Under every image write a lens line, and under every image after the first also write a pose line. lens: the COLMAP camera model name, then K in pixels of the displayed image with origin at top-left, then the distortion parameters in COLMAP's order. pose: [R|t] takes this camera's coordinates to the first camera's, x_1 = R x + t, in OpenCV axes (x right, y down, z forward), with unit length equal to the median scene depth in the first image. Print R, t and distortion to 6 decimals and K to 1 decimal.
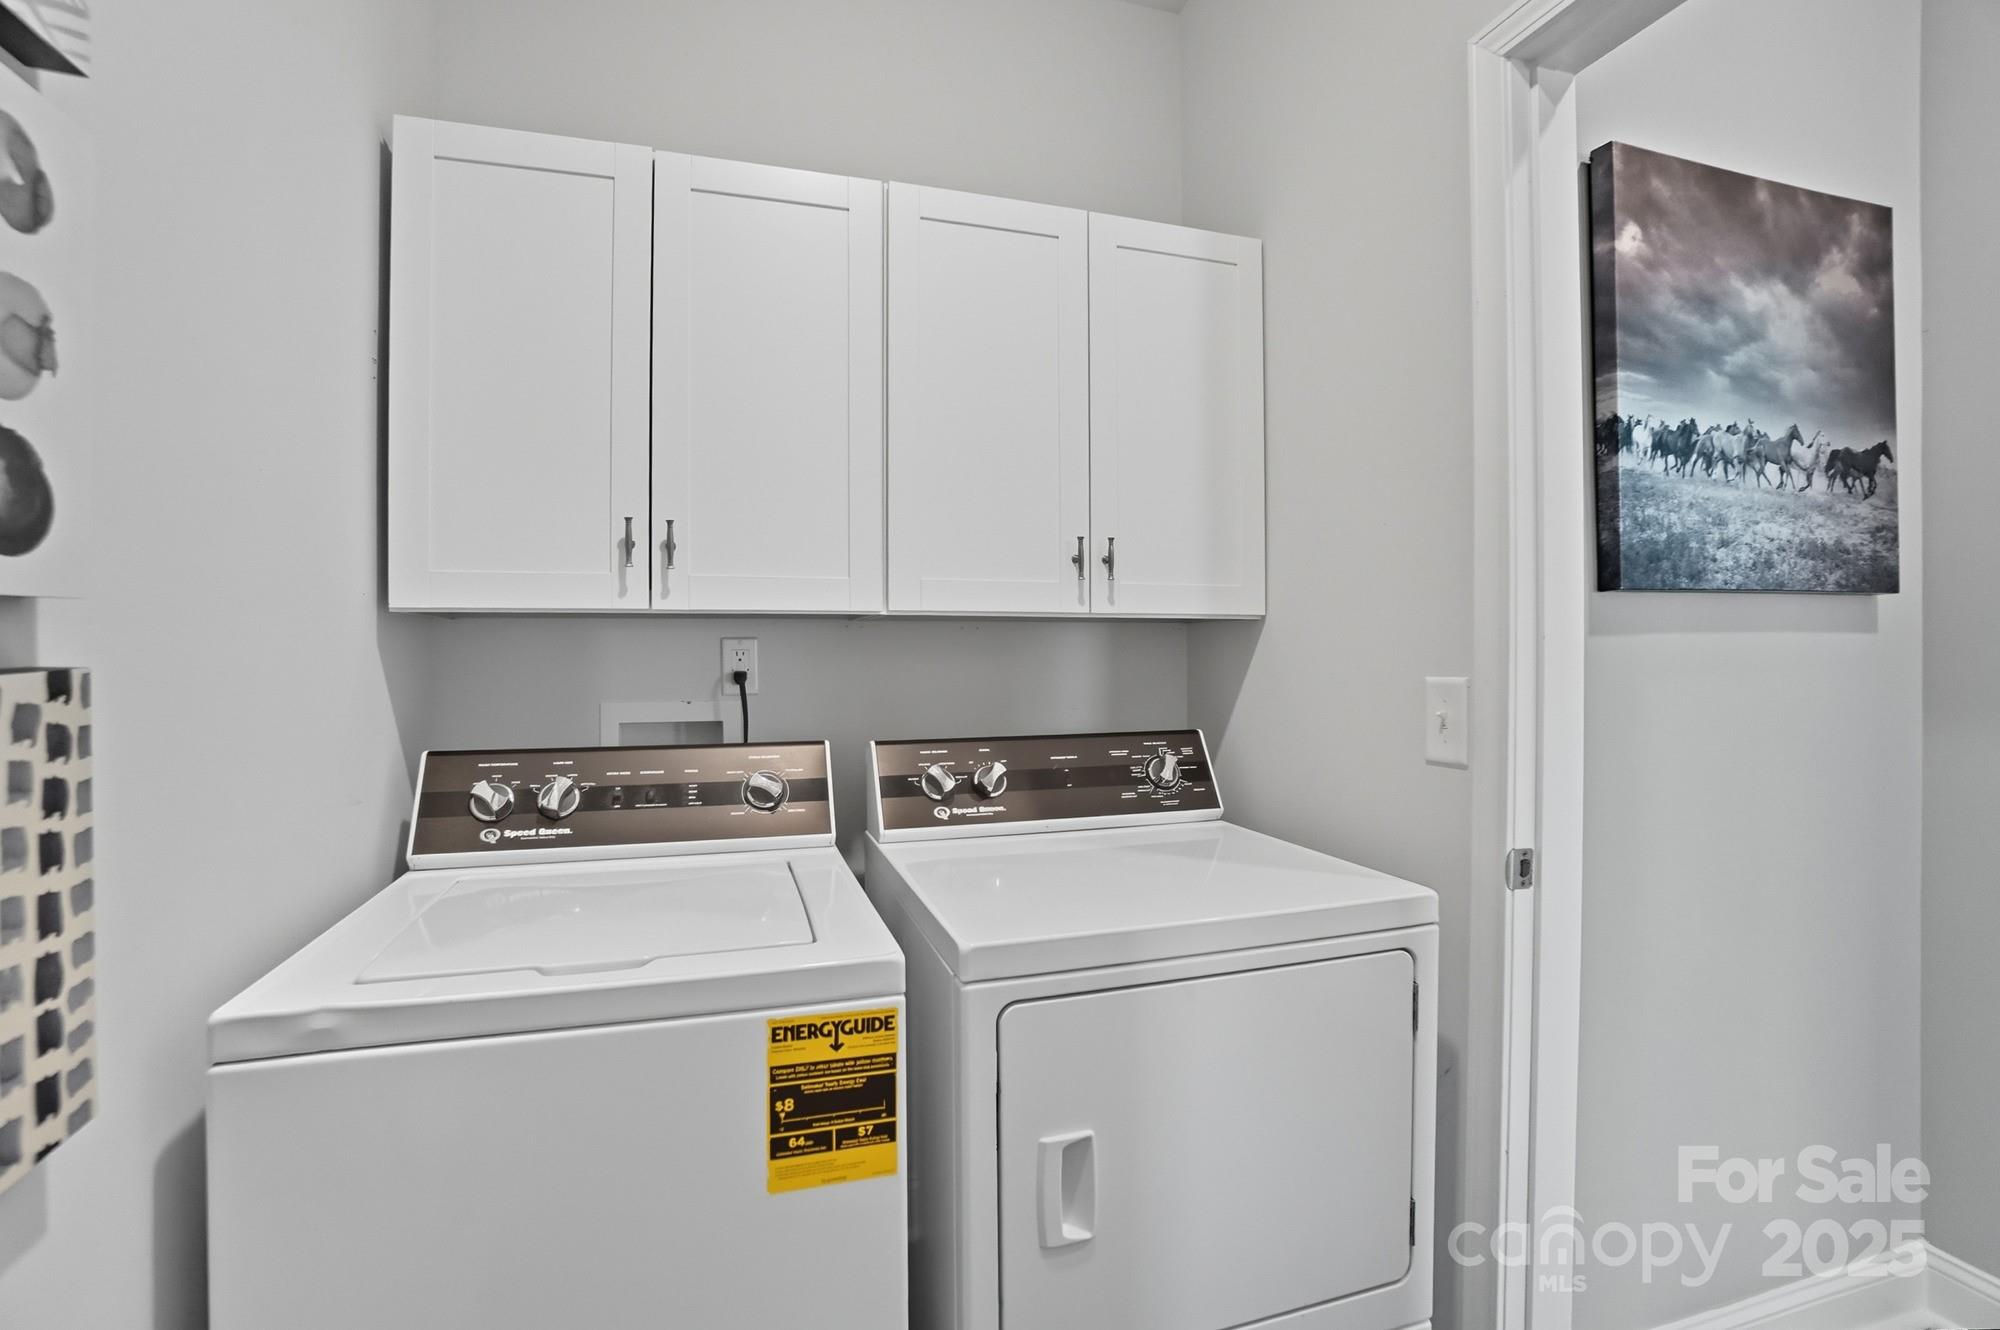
lens RADIAL K [[892.3, 0, 981.9], [0, 892.3, 655.1], [0, 0, 1]] dist [-0.037184, 0.022495]
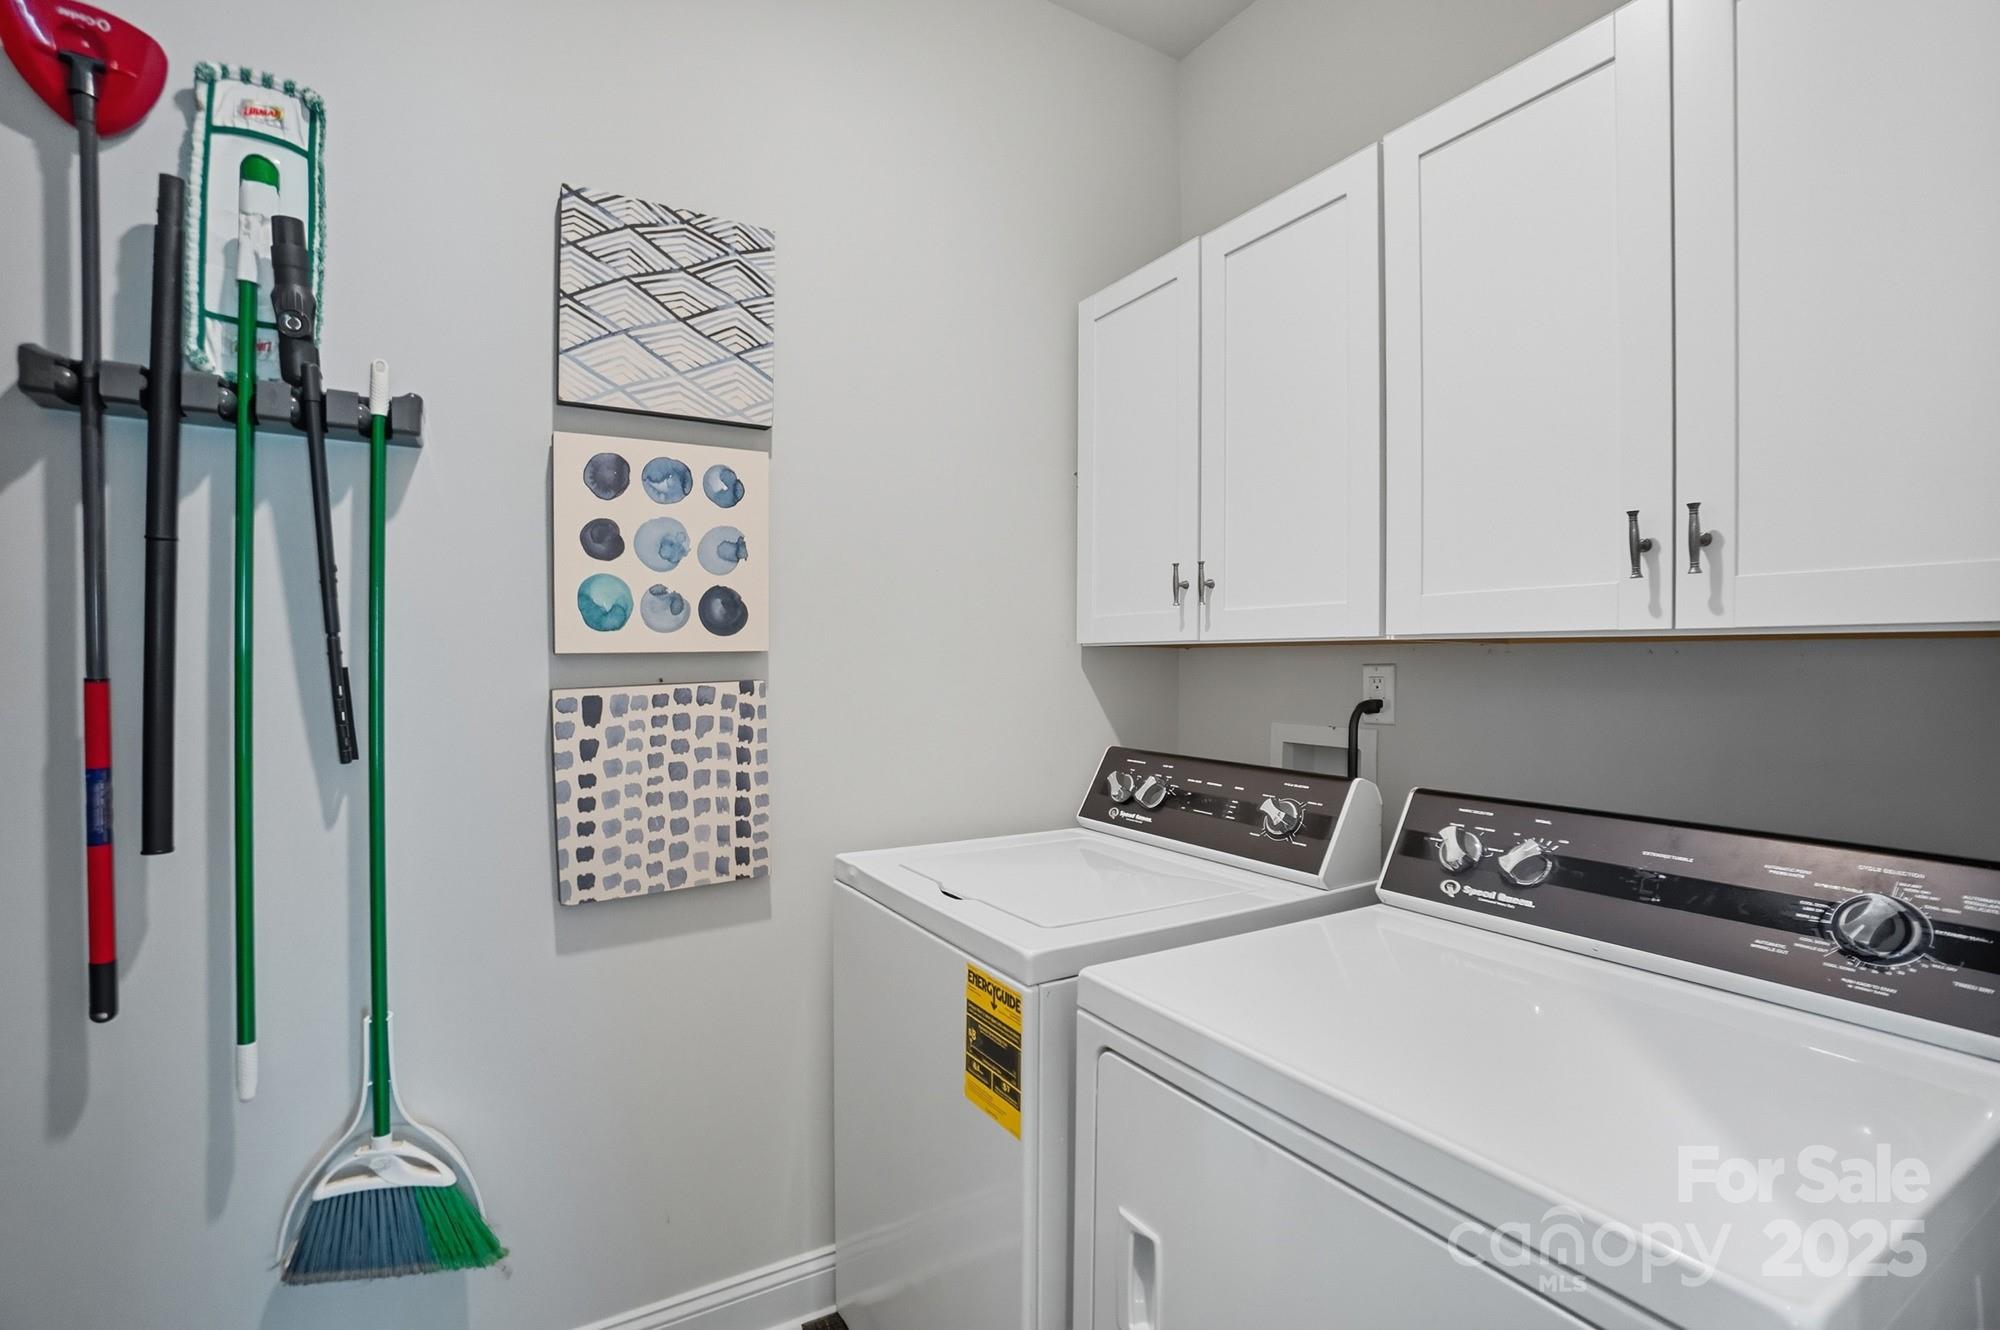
lens RADIAL K [[892.3, 0, 981.9], [0, 892.3, 655.1], [0, 0, 1]] dist [-0.037184, 0.022495]
pose [[0.282119, -0.001962, -0.959378, 0.999375], [-0.014078, 0.999882, -0.006185, -0.032778], [0.959276, 0.015251, 0.282058, 0.628688]]
